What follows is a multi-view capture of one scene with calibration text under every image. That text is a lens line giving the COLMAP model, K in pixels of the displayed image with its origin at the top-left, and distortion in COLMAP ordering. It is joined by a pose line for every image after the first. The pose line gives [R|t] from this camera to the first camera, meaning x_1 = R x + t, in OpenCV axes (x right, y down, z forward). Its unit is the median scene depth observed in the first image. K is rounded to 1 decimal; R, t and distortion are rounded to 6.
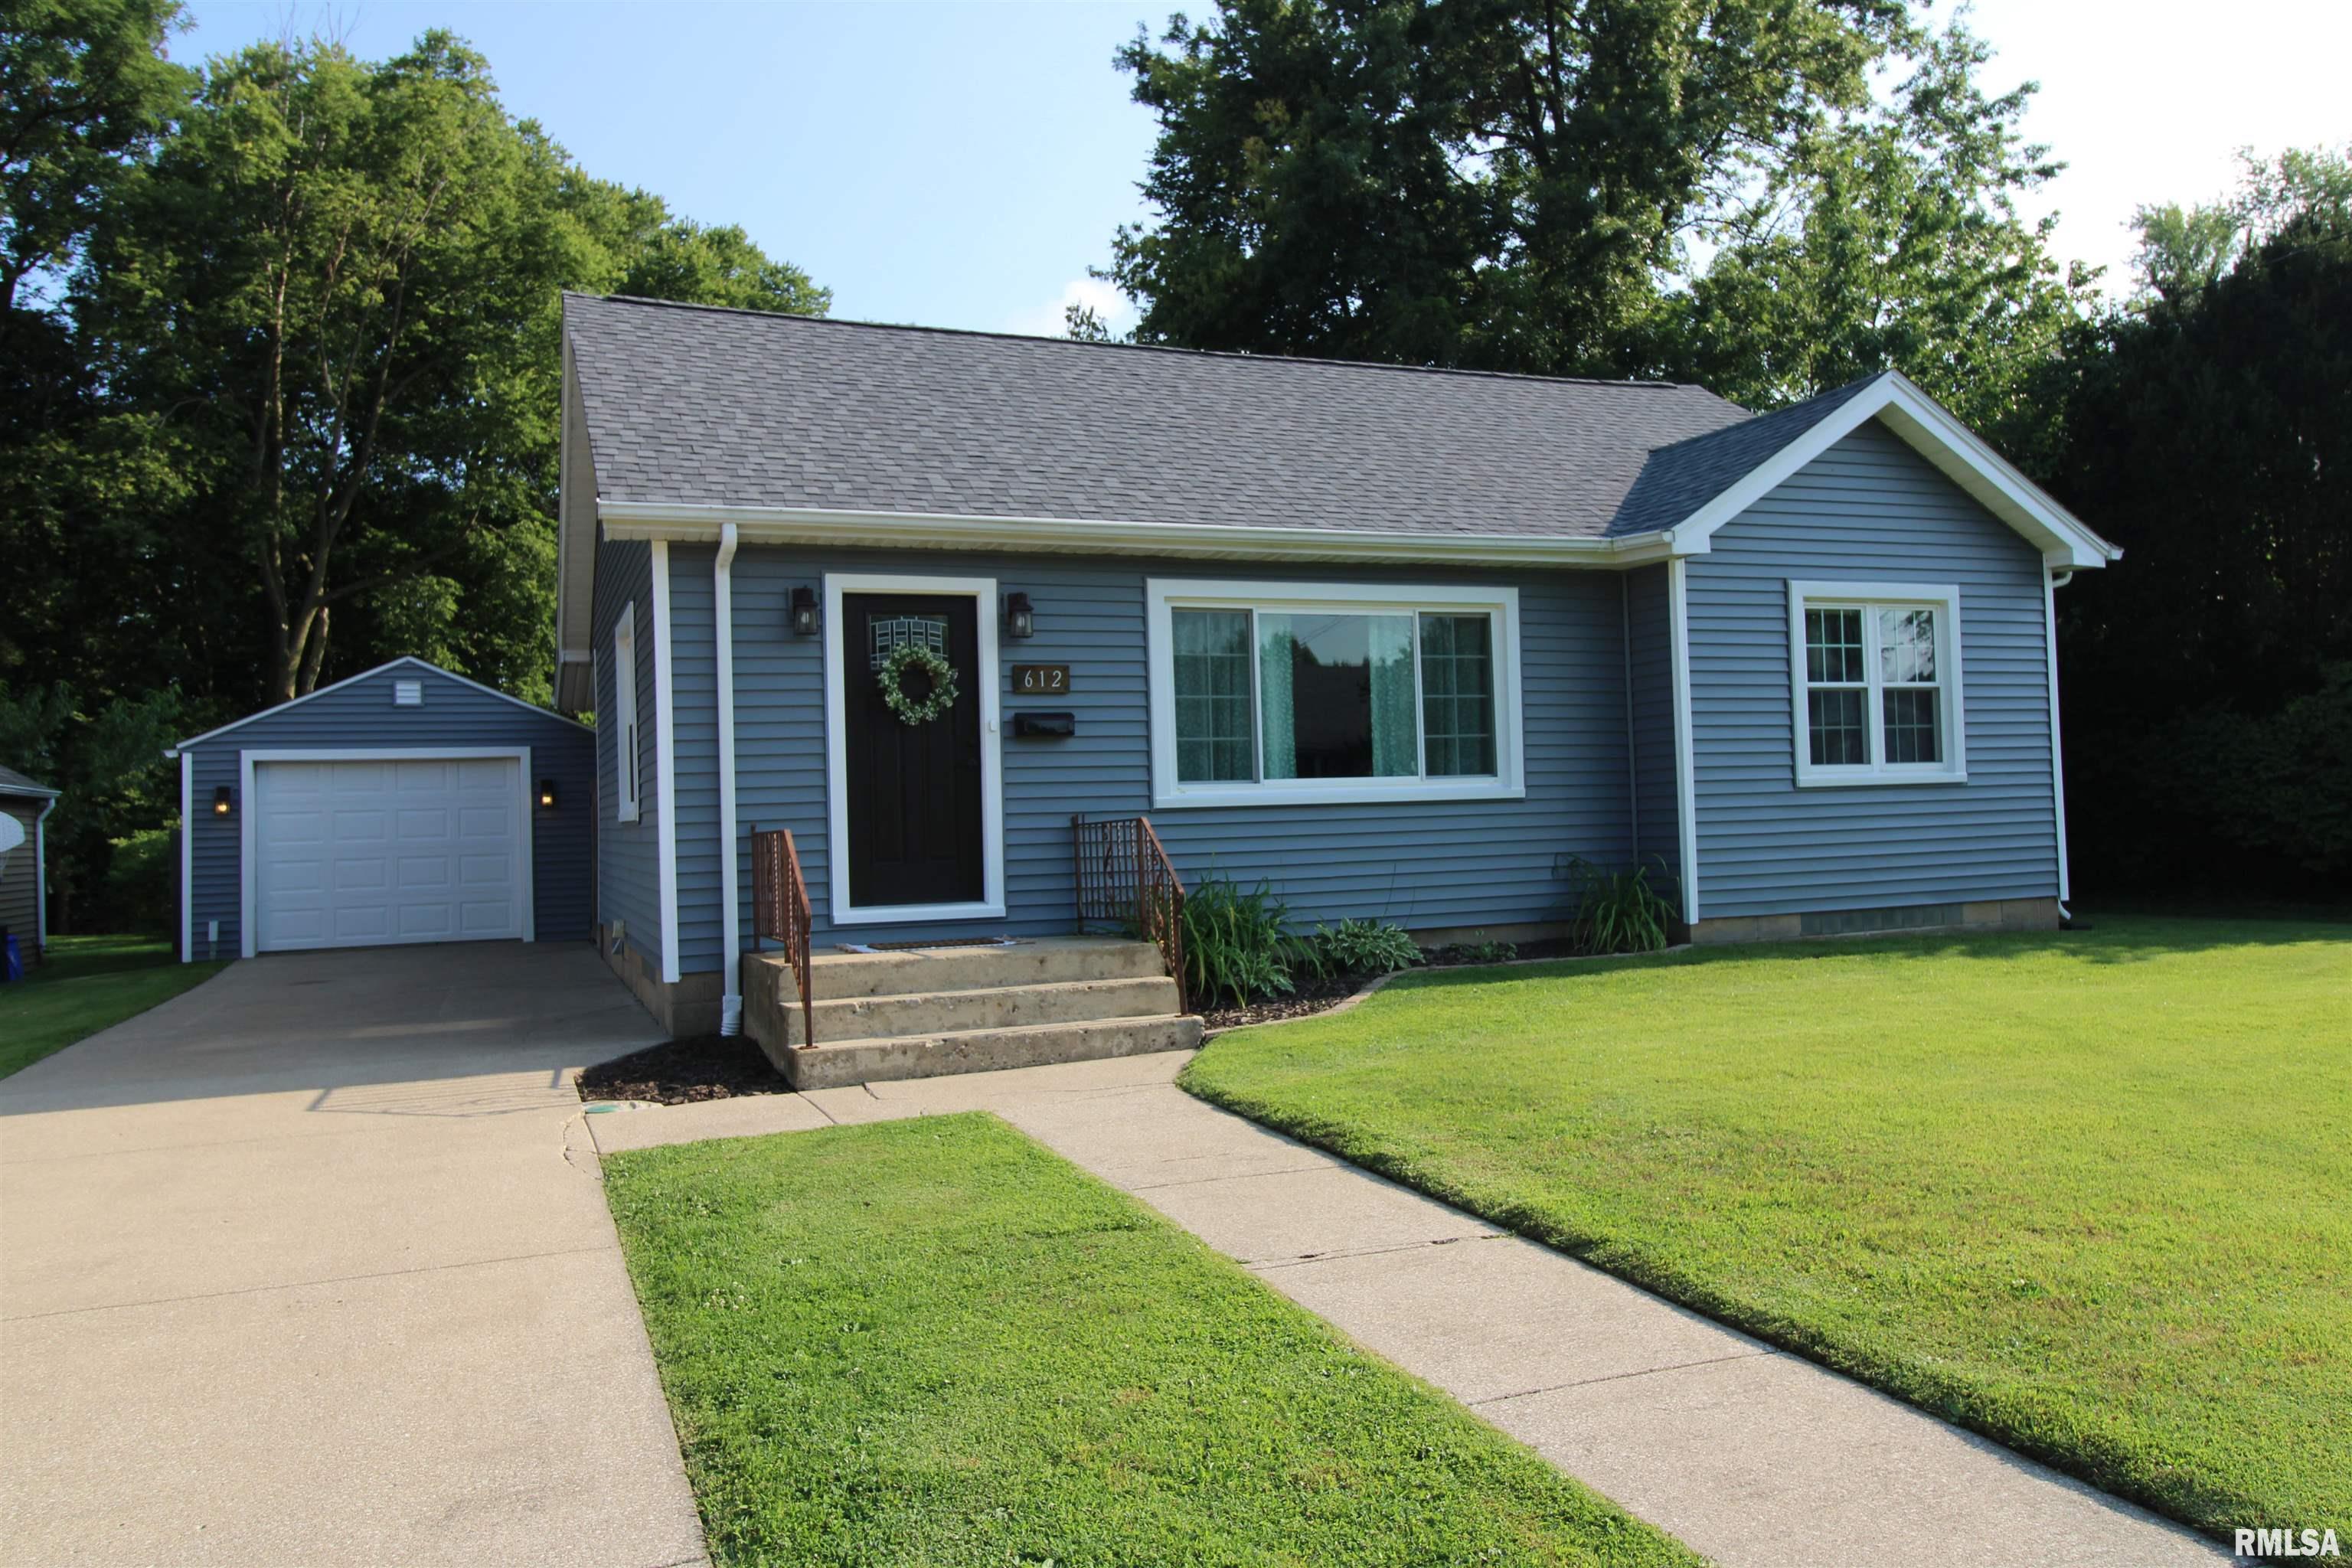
lens RADIAL K [[1654.3, 0, 1176.3], [0, 1654.3, 785.5], [0, 0, 1]] dist [0.002571, -0.002489]
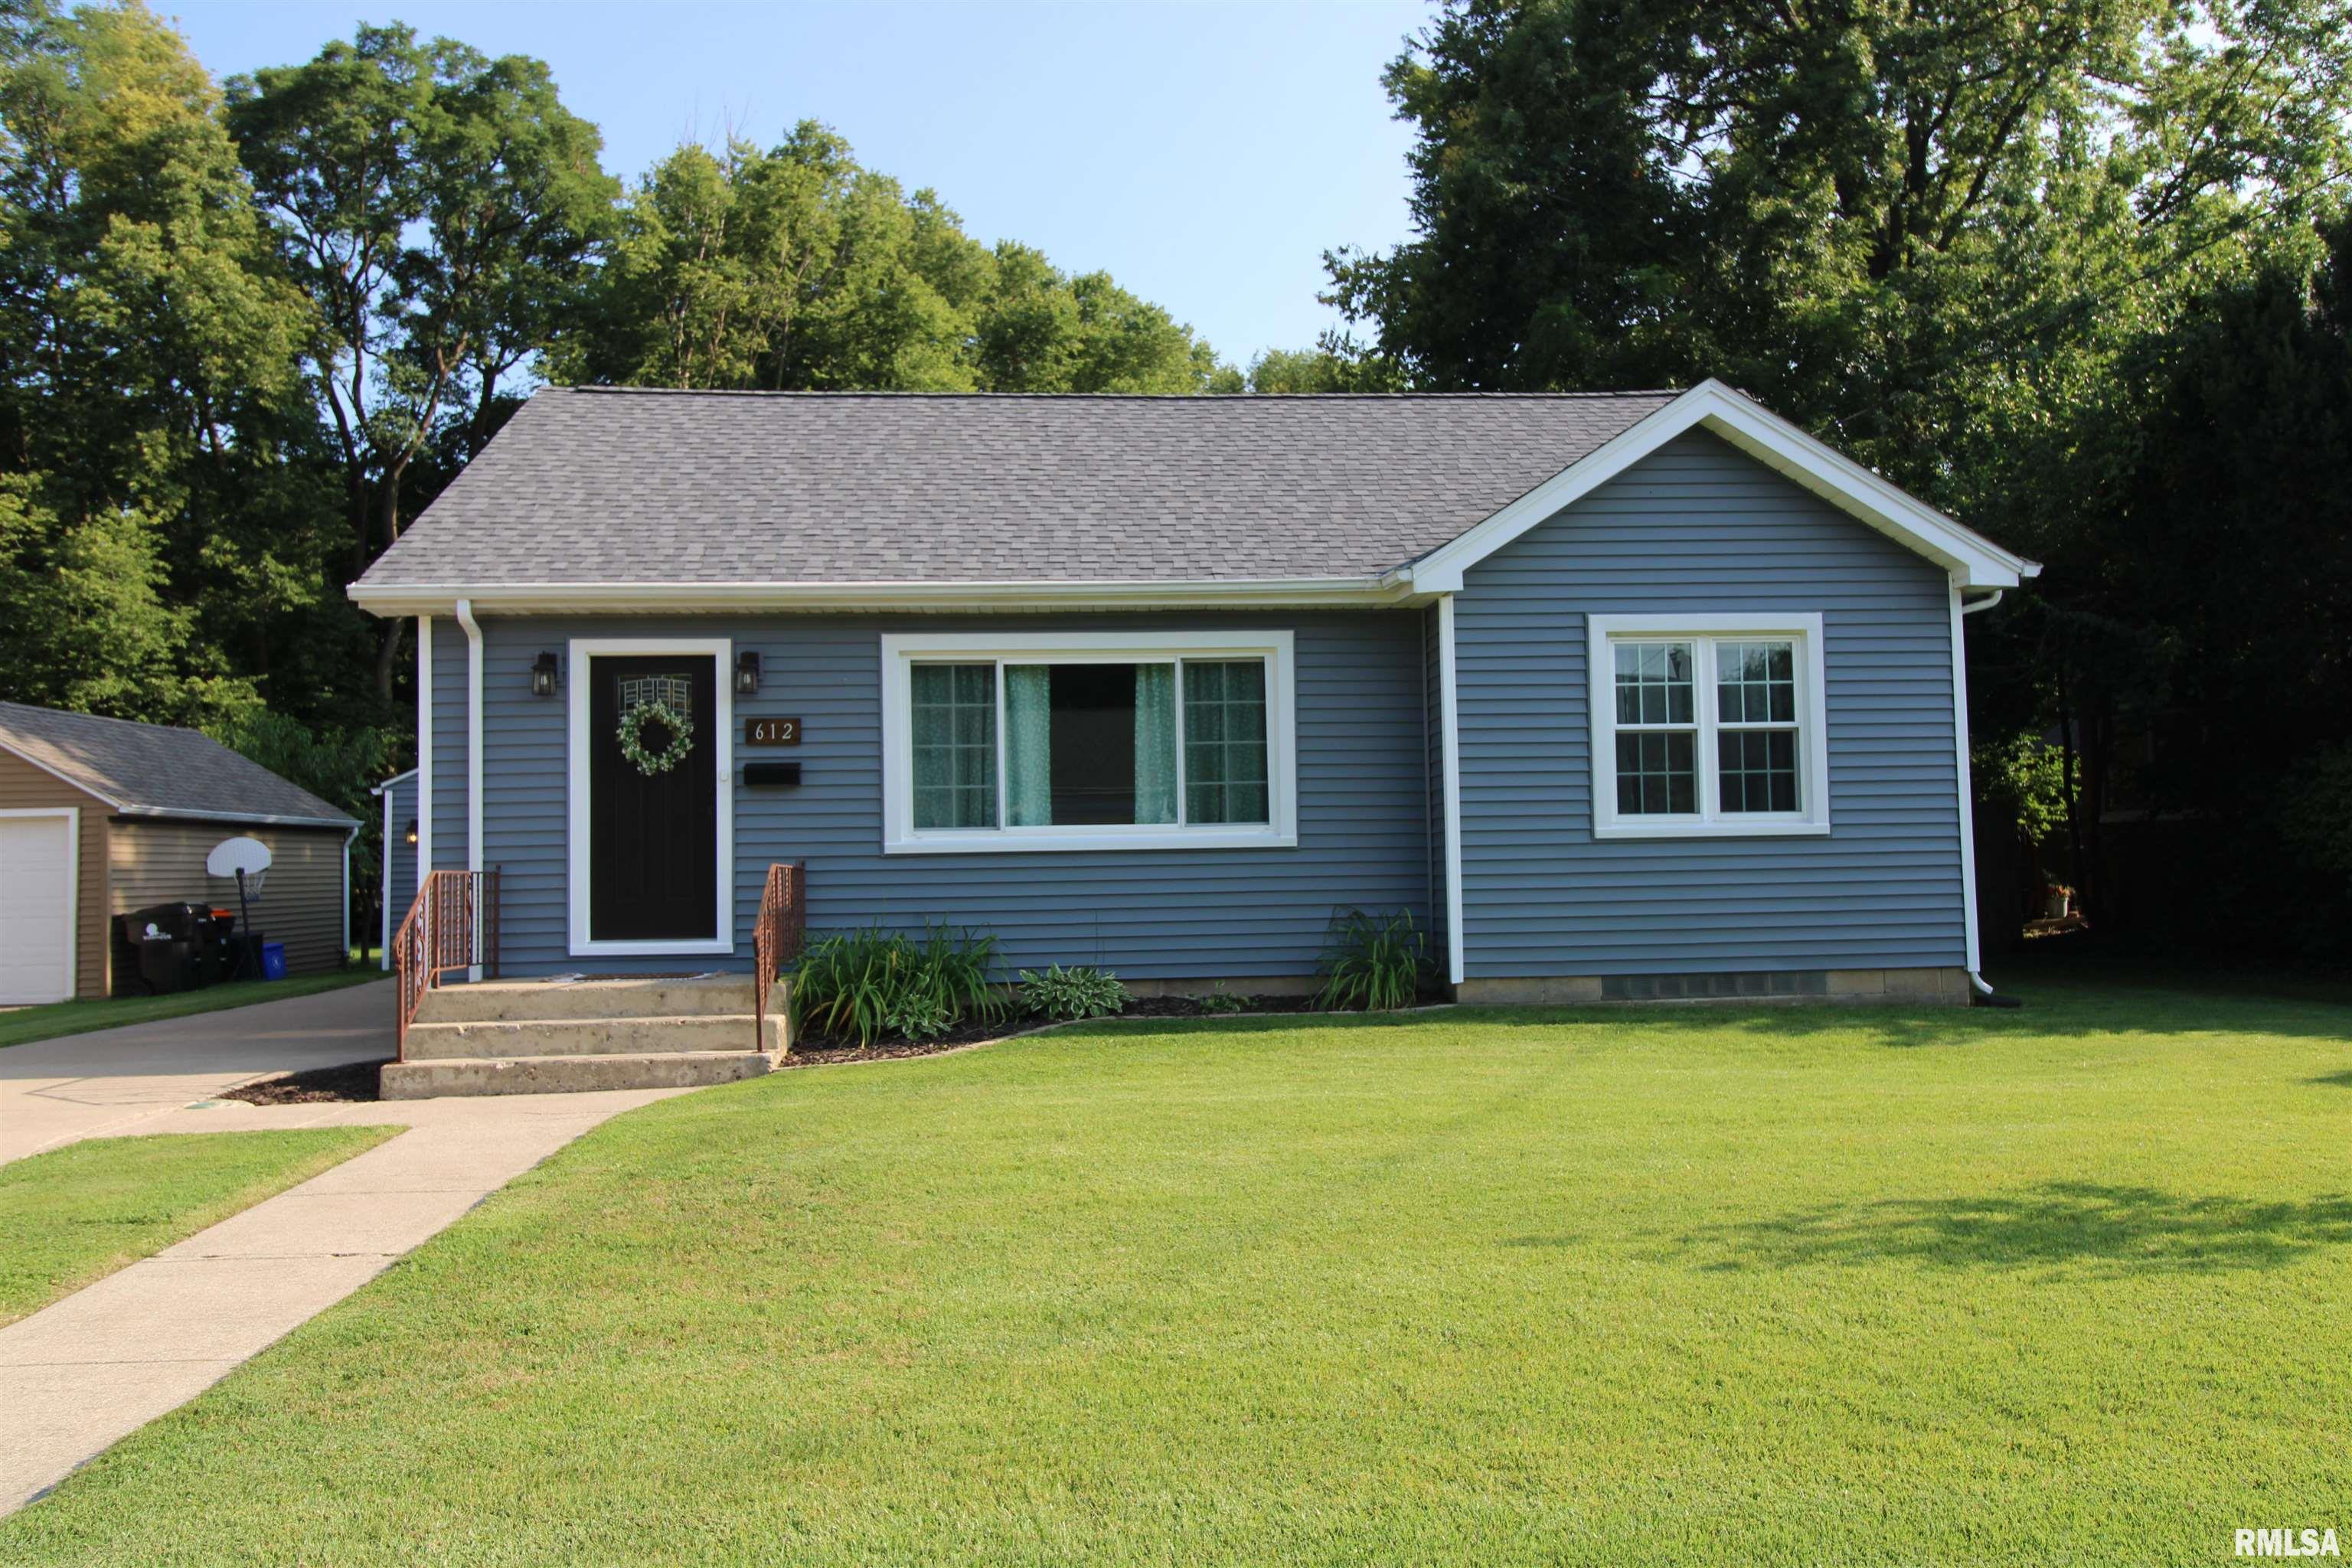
lens RADIAL K [[1707.3, 0, 1177.0], [0, 1707.3, 783.4], [0, 0, 1]] dist [0.004353, 0.006981]
pose [[0.954299, 0.001194, -0.298851, 0.443268], [-0.006196, 0.999856, -0.015790, -0.013386], [0.298789, 0.016920, 0.954169, 0.022614]]
